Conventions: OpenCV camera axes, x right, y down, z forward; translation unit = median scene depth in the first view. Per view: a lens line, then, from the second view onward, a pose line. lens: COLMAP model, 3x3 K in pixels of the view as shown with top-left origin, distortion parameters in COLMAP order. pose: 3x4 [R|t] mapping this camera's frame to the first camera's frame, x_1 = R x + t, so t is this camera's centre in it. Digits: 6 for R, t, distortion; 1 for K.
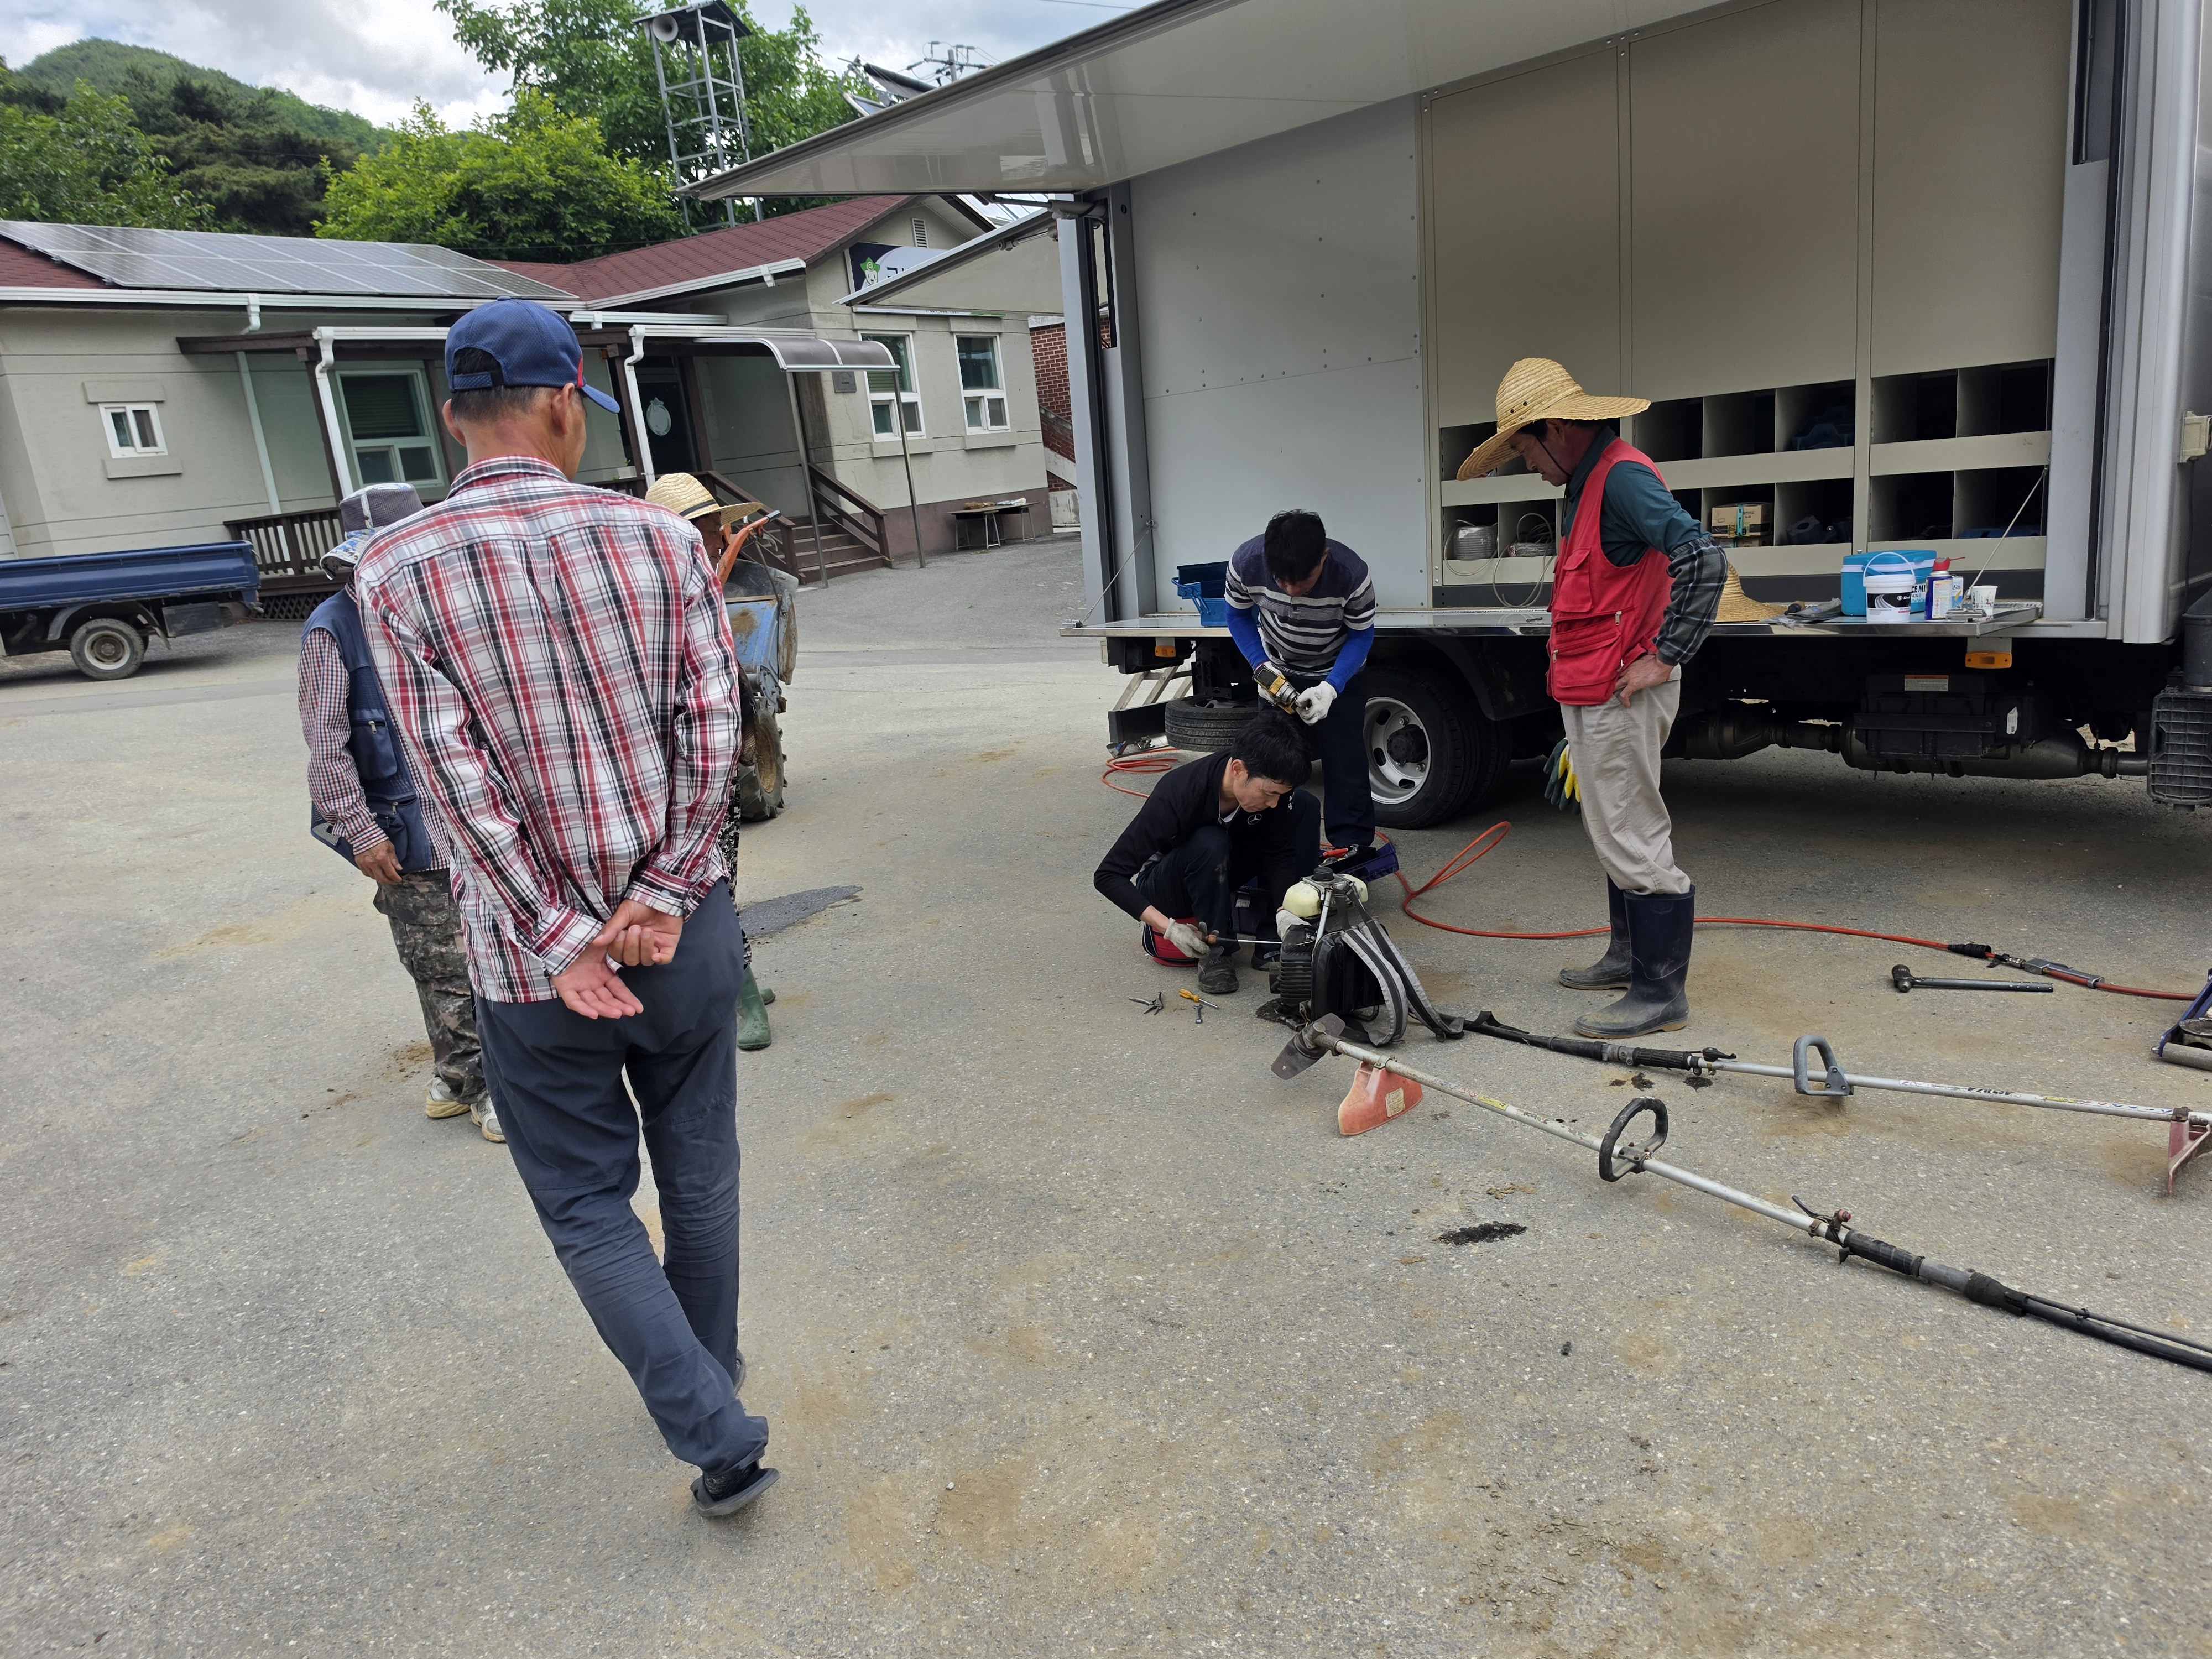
lens RADIAL K [[1588.9, 0, 1120.4], [0, 1588.9, 787.9], [0, 0, 1]] dist [0.170498, -0.292252]
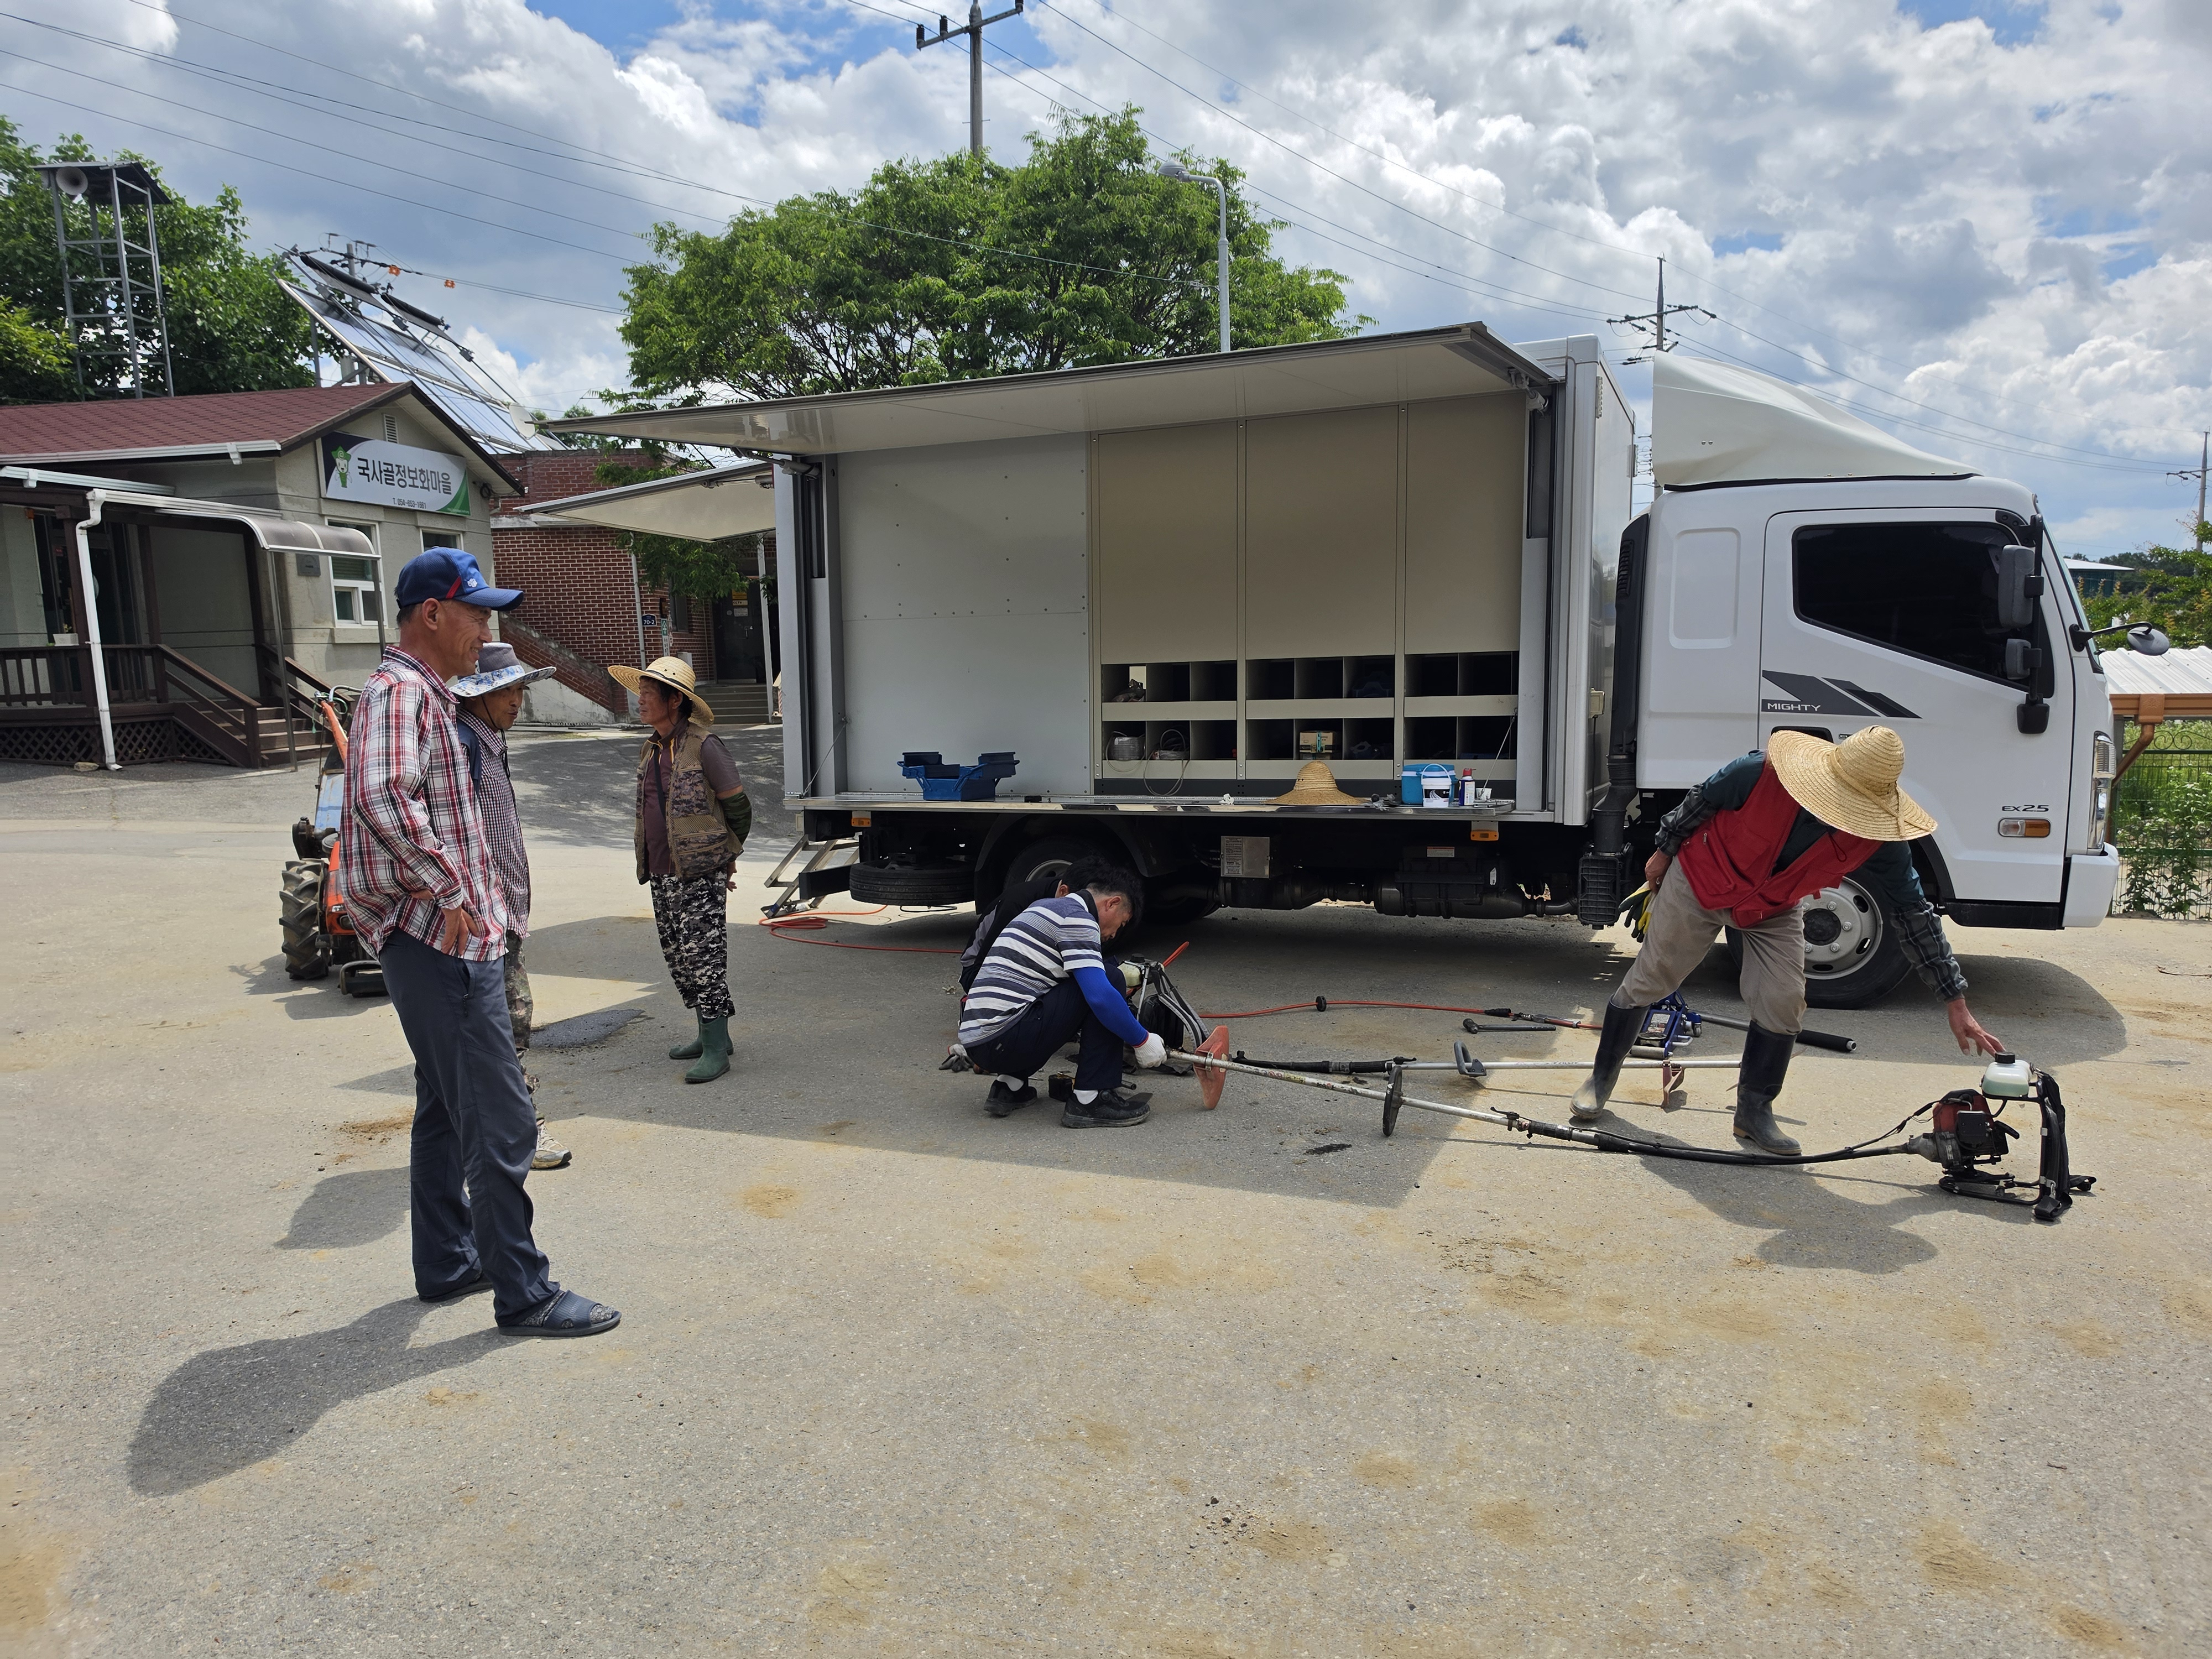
lens RADIAL K [[1548.4, 0, 1112.4], [0, 1548.4, 837.2], [0, 0, 1]] dist [0.127059, -0.114450]
pose [[0.924813, 0.033707, 0.378926, -0.269079], [0.007351, 0.994298, -0.106388, 0.058395], [-0.380351, 0.101174, 0.919291, -0.184038]]
